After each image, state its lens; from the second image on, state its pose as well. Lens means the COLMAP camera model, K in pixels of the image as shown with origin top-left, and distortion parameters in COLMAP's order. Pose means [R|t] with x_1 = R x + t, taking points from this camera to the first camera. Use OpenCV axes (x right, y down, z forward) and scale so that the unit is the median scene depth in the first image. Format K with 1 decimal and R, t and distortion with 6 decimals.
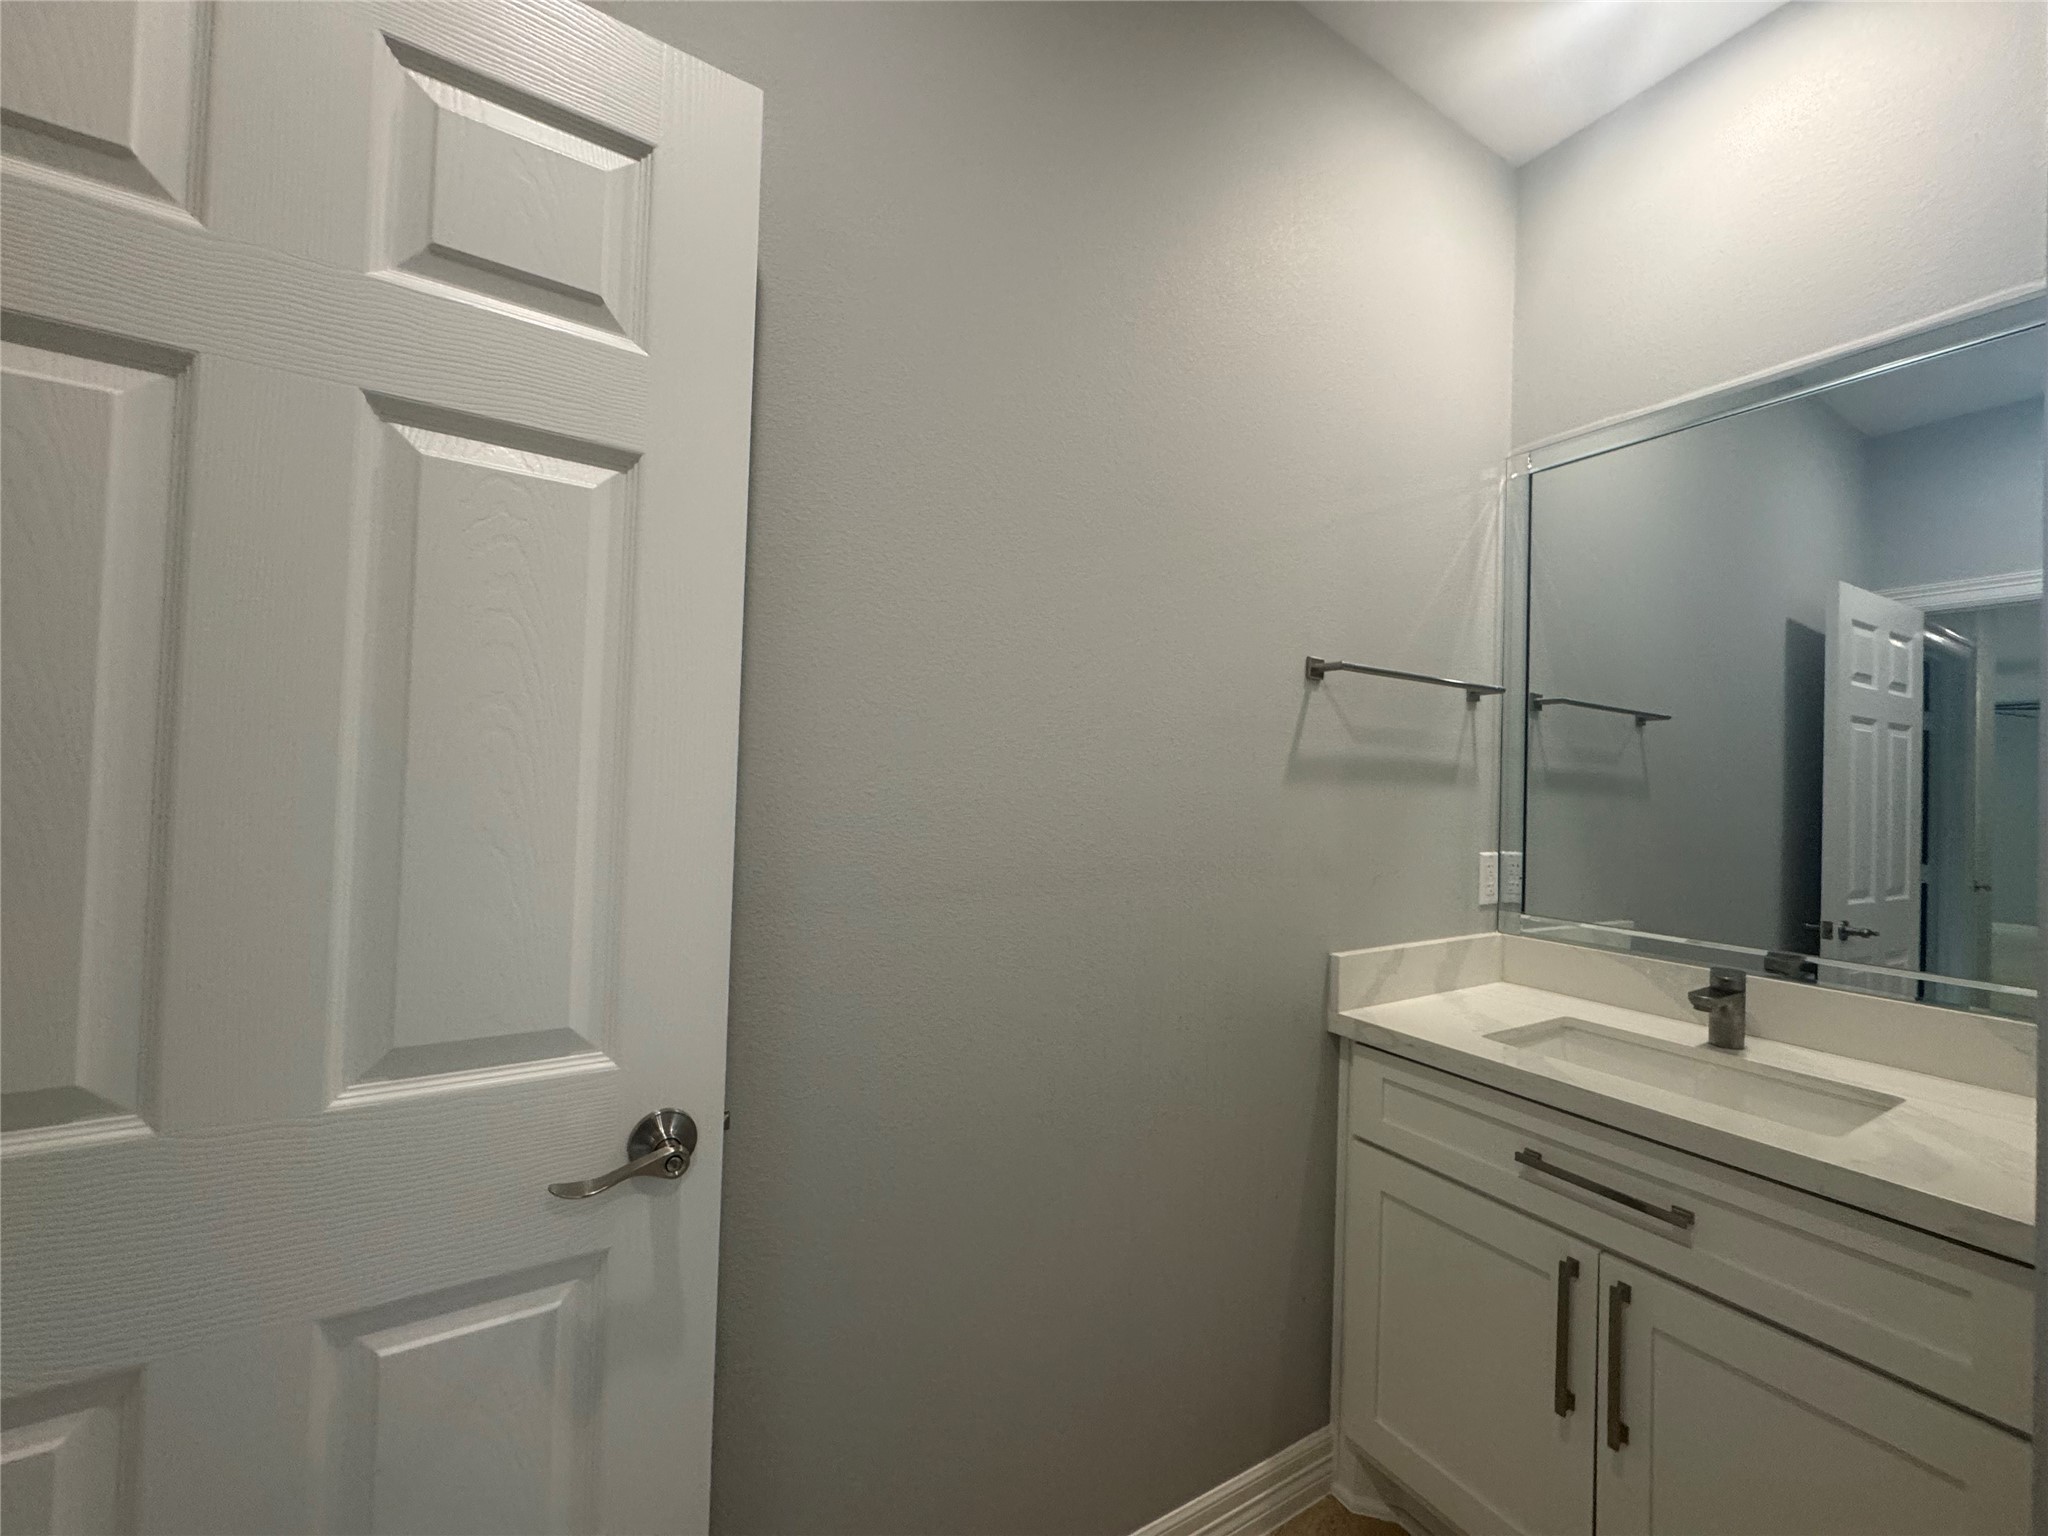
lens RADIAL K [[821.8, 0, 1023.3], [0, 821.8, 763.4], [0, 0, 1]] dist [-0.003934, 0.001224]
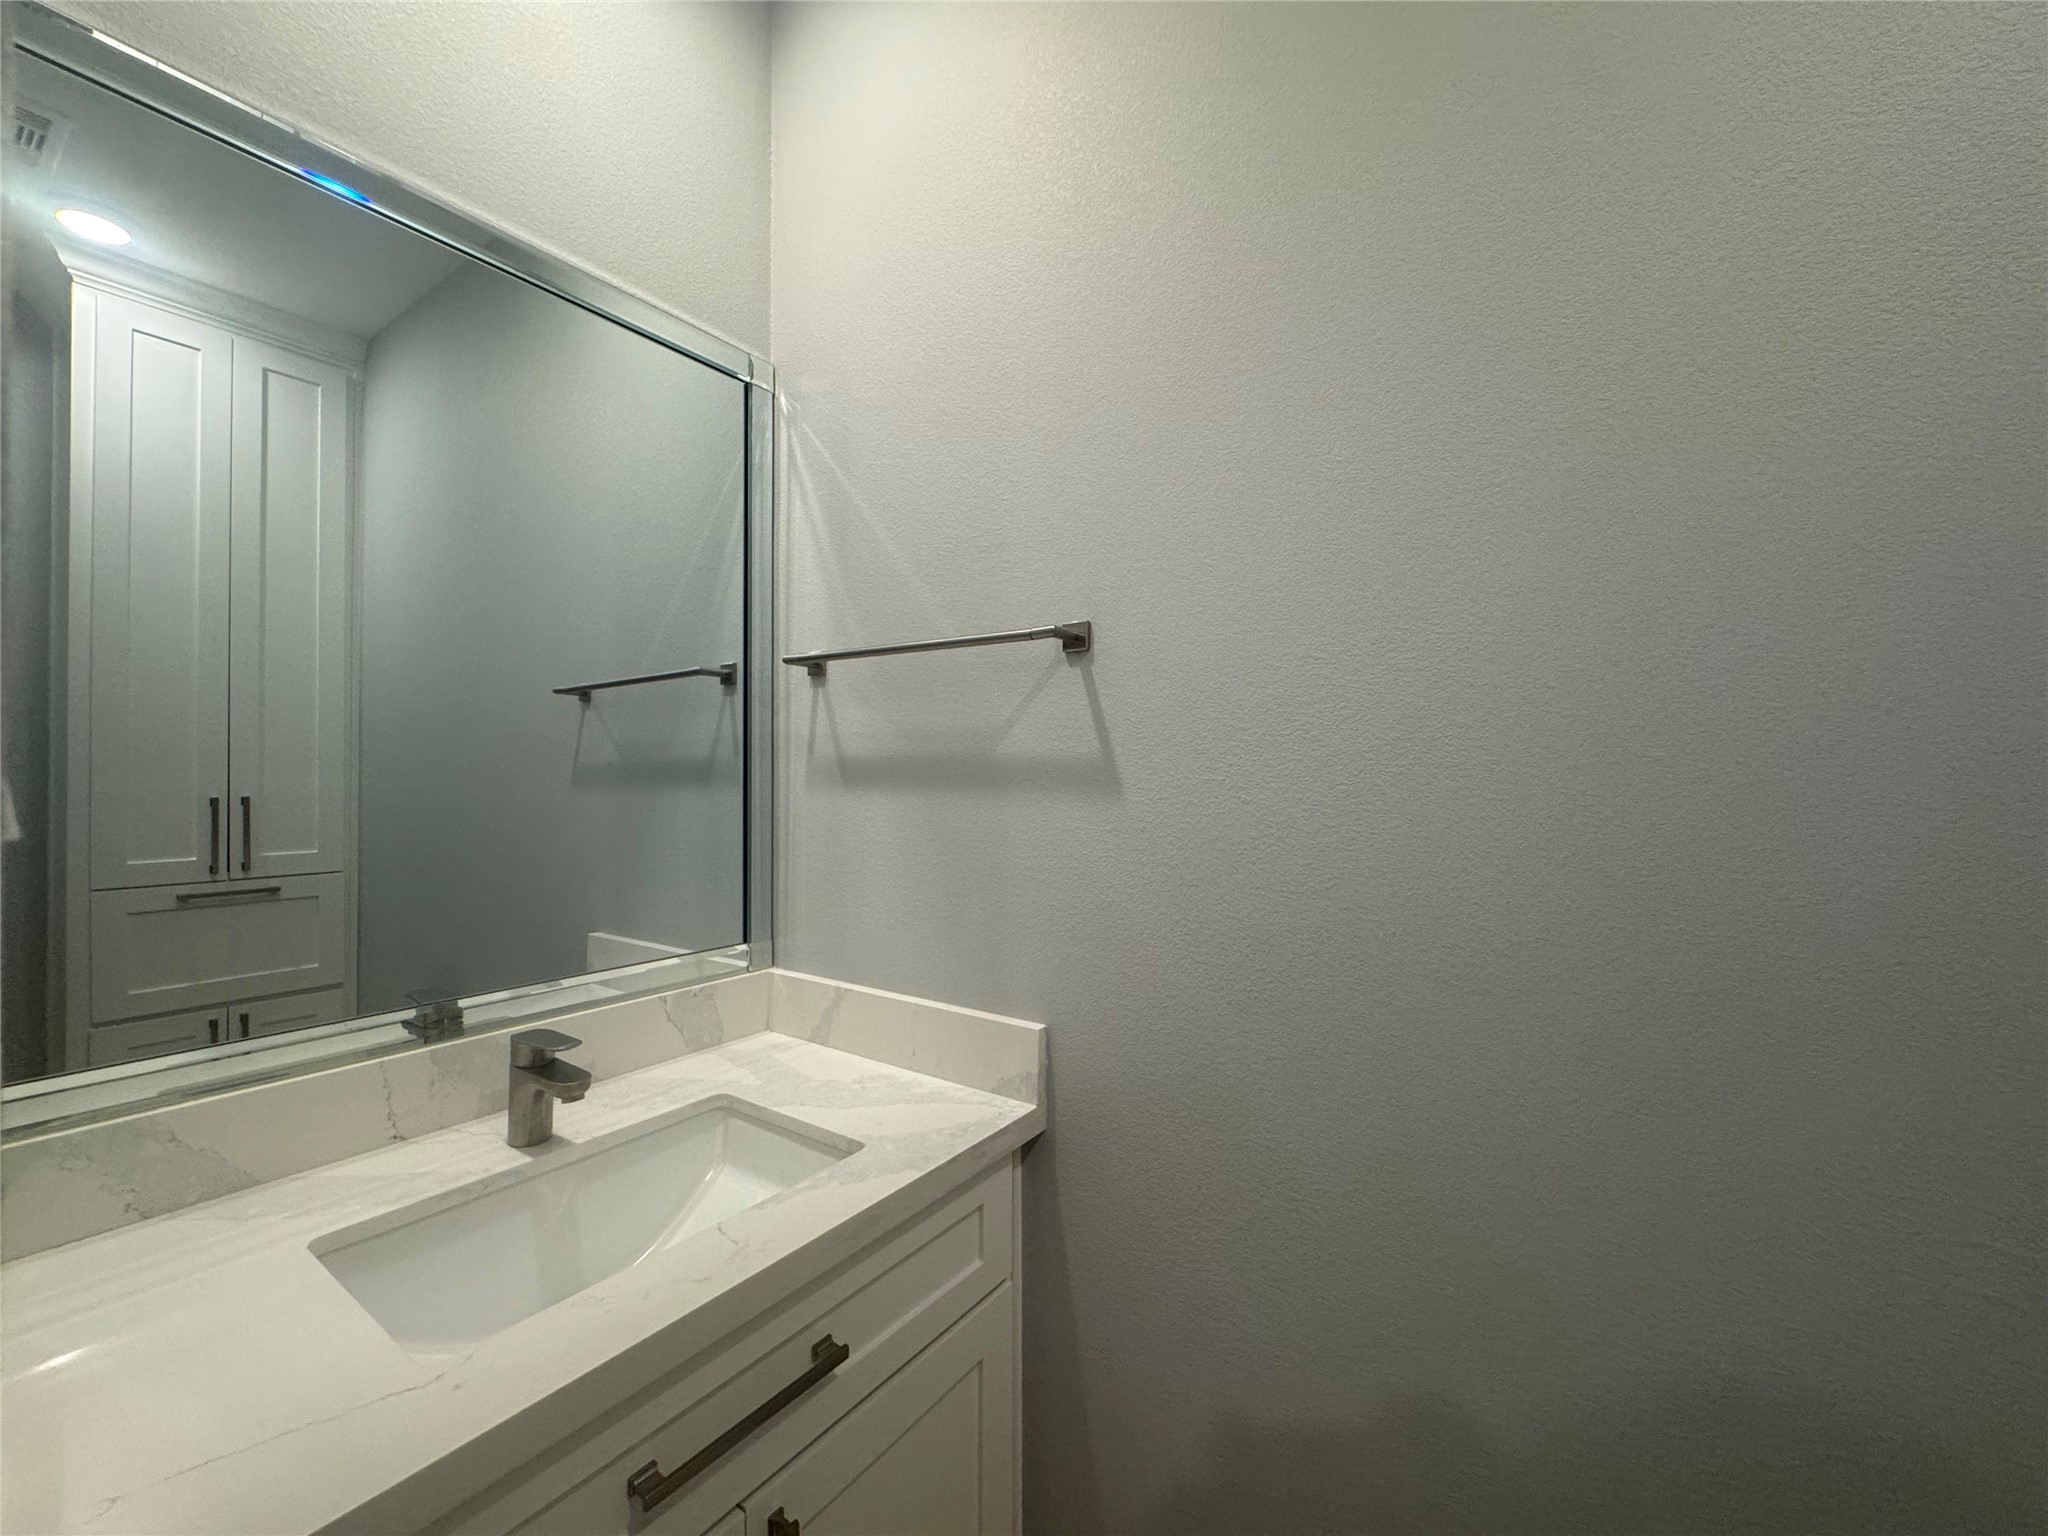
lens RADIAL K [[821.8, 0, 1027.3], [0, 821.8, 779.2], [0, 0, 1]] dist [-0.003934, 0.001224]
pose [[0.420427, -0.037054, -0.906570, 1.670234], [0.031232, 0.999165, -0.026355, 0.062258], [0.906789, -0.017233, 0.421233, 1.052721]]
